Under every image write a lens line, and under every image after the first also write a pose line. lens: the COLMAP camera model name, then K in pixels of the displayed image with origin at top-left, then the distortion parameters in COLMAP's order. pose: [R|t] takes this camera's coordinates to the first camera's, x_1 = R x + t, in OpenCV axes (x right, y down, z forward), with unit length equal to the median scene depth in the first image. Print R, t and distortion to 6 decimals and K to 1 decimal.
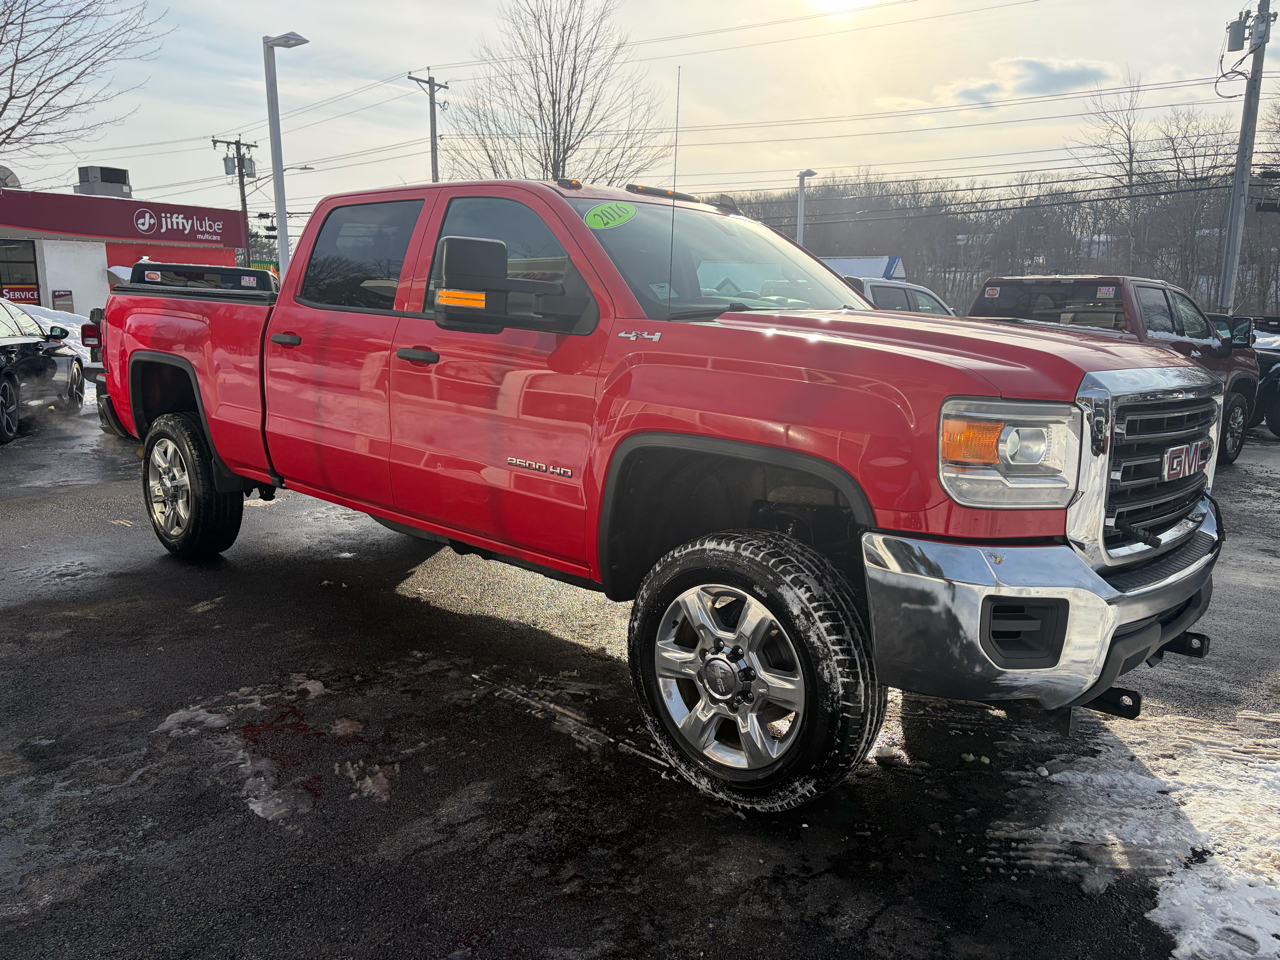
lens RADIAL K [[965.8, 0, 652.2], [0, 965.8, 480.5], [0, 0, 1]] dist [0.066142, -0.071316]
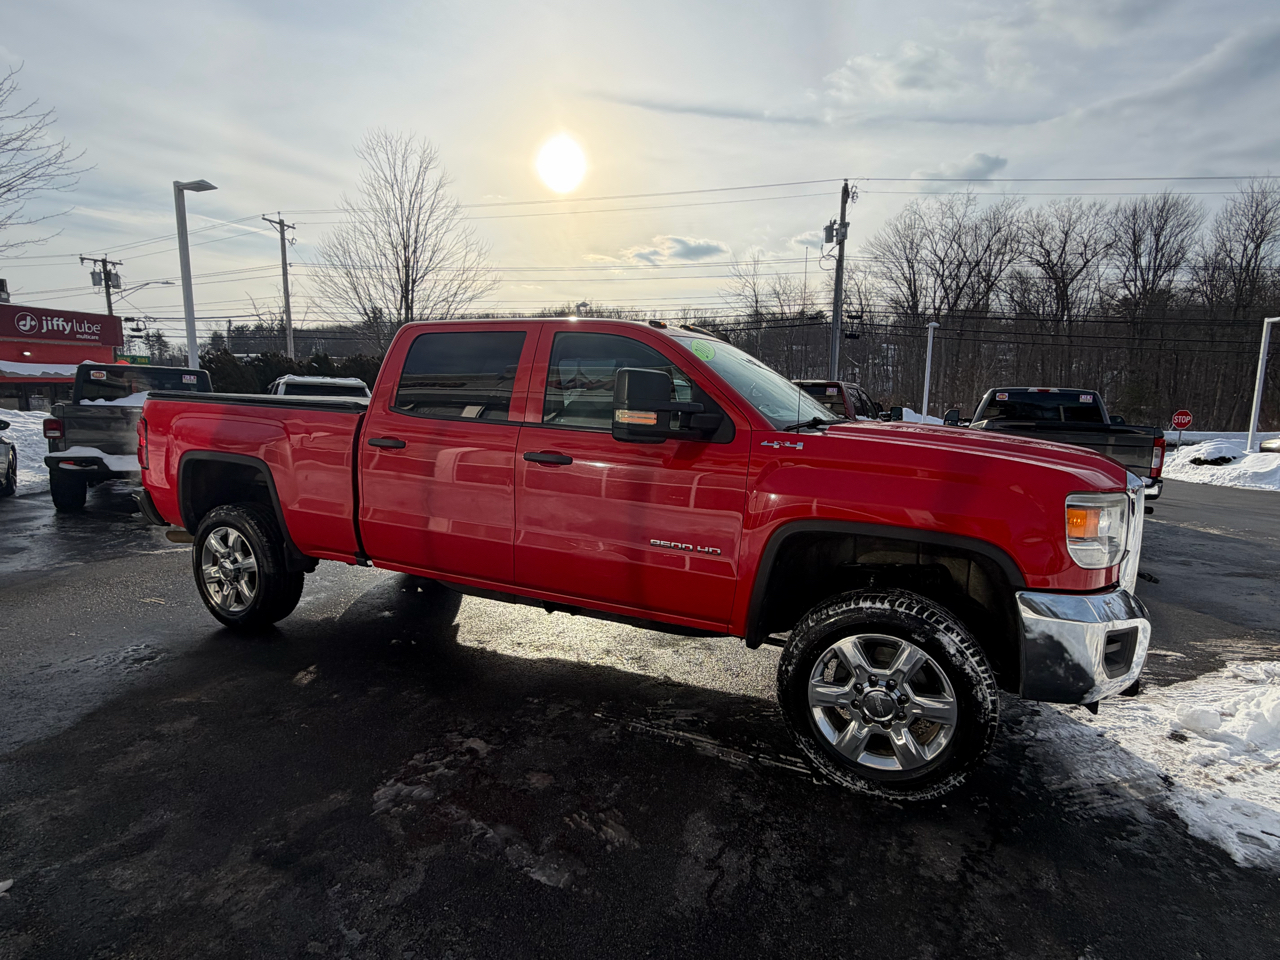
lens RADIAL K [[669.0, 0, 646.5], [0, 669.0, 481.1], [0, 0, 1]] dist [-0.000237, 0.000378]
pose [[0.954759, -0.037773, 0.294972, -0.405307], [0.050323, 0.998117, -0.035068, -0.069790], [-0.293092, 0.048325, 0.954862, 0.171314]]
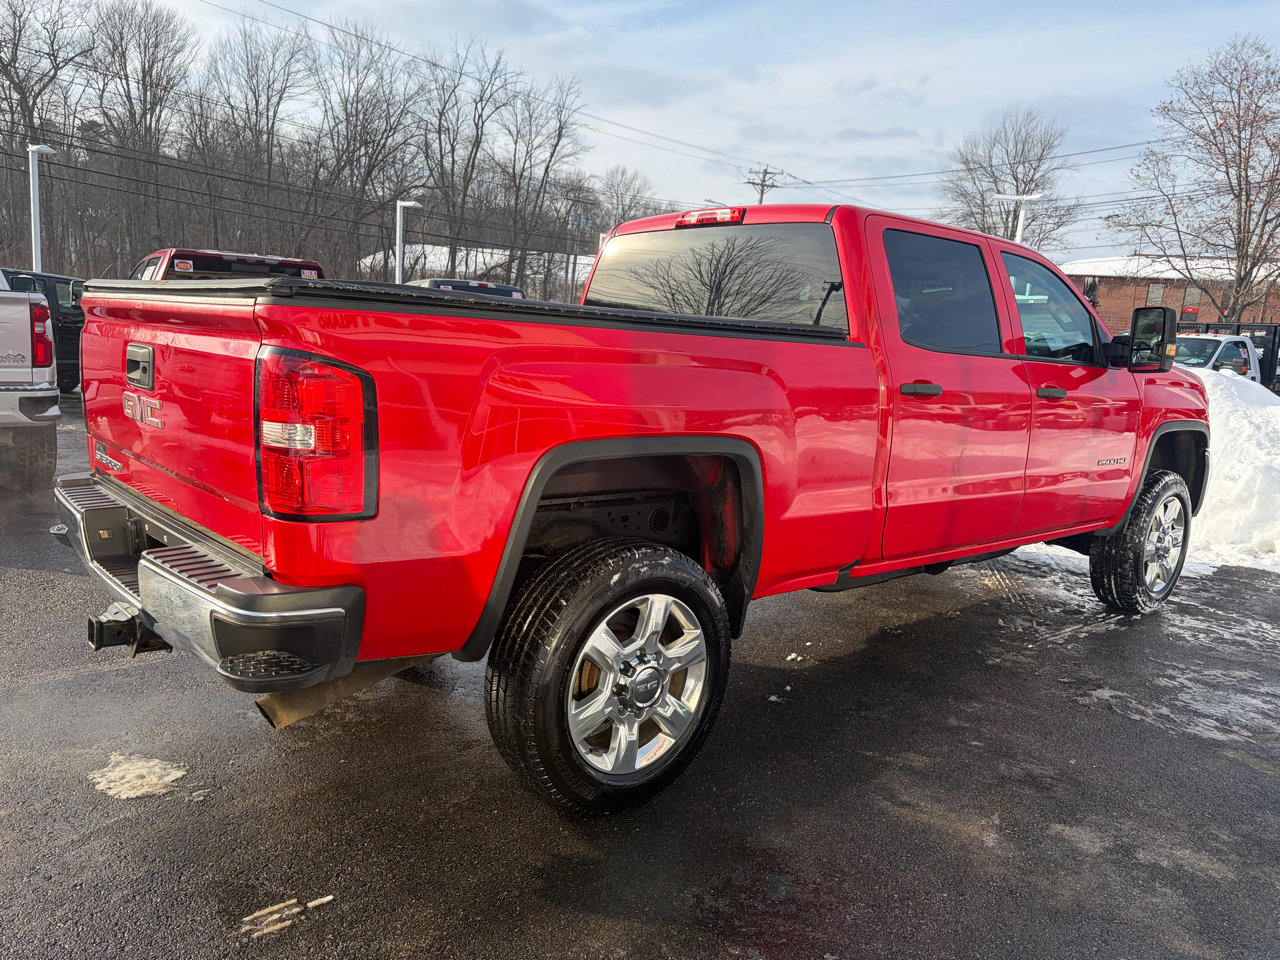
lens RADIAL K [[965.8, 0, 652.2], [0, 965.8, 480.5], [0, 0, 1]] dist [0.066142, -0.071316]
pose [[0.101531, -0.179139, 0.978571, -1.567135], [0.115494, 0.979125, 0.167258, -0.298534], [-0.988106, 0.096037, 0.120101, 1.455907]]
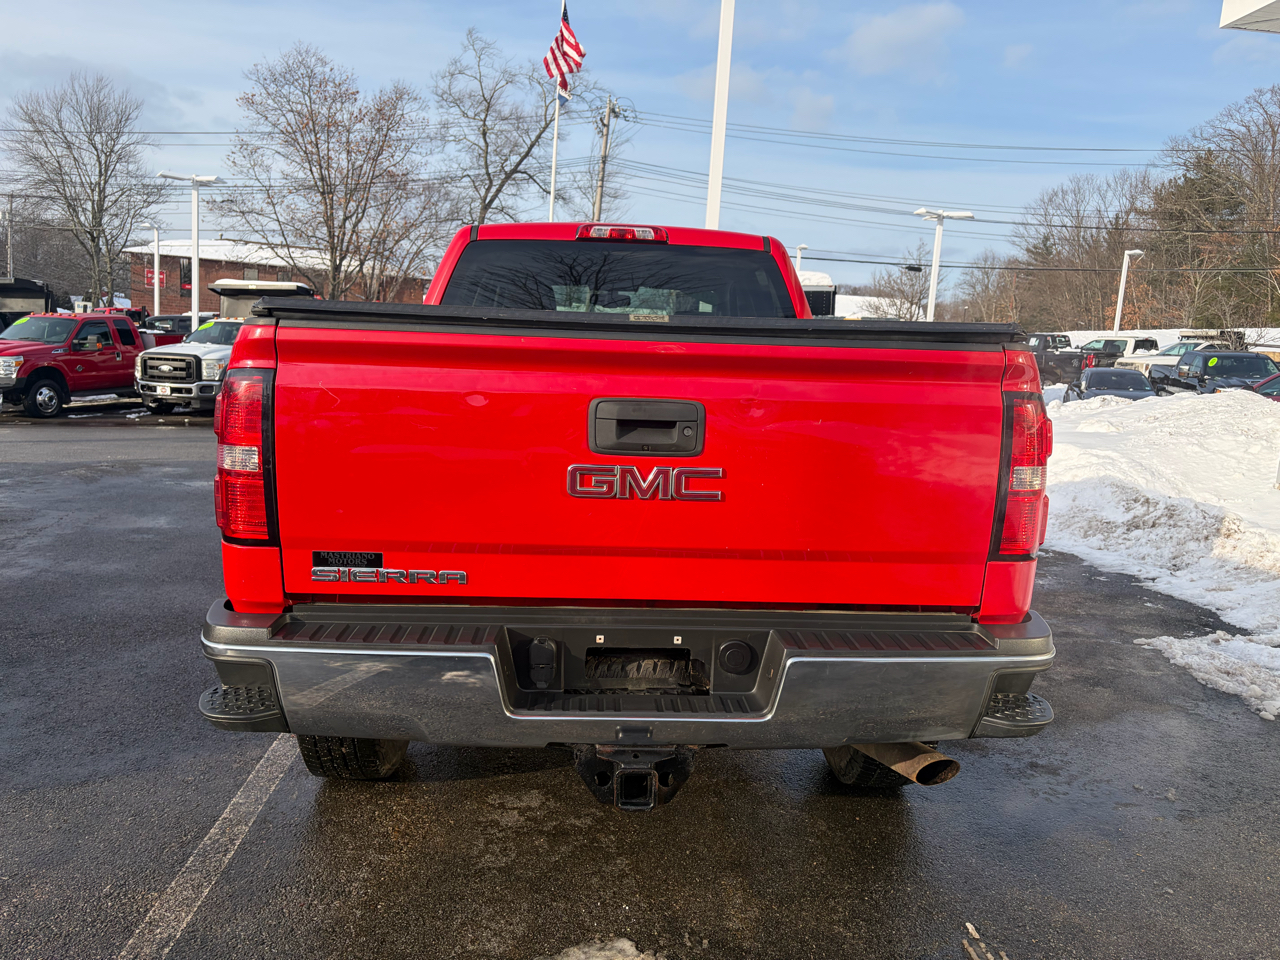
lens RADIAL K [[963.8, 0, 640.7], [0, 963.8, 493.4], [0, 0, 1]] dist [0.042373, -0.042577]
pose [[-0.706660, -0.158426, 0.689589, -1.230645], [0.060367, 0.957557, 0.281850, -0.438071], [-0.704974, 0.240801, -0.667103, 2.379013]]
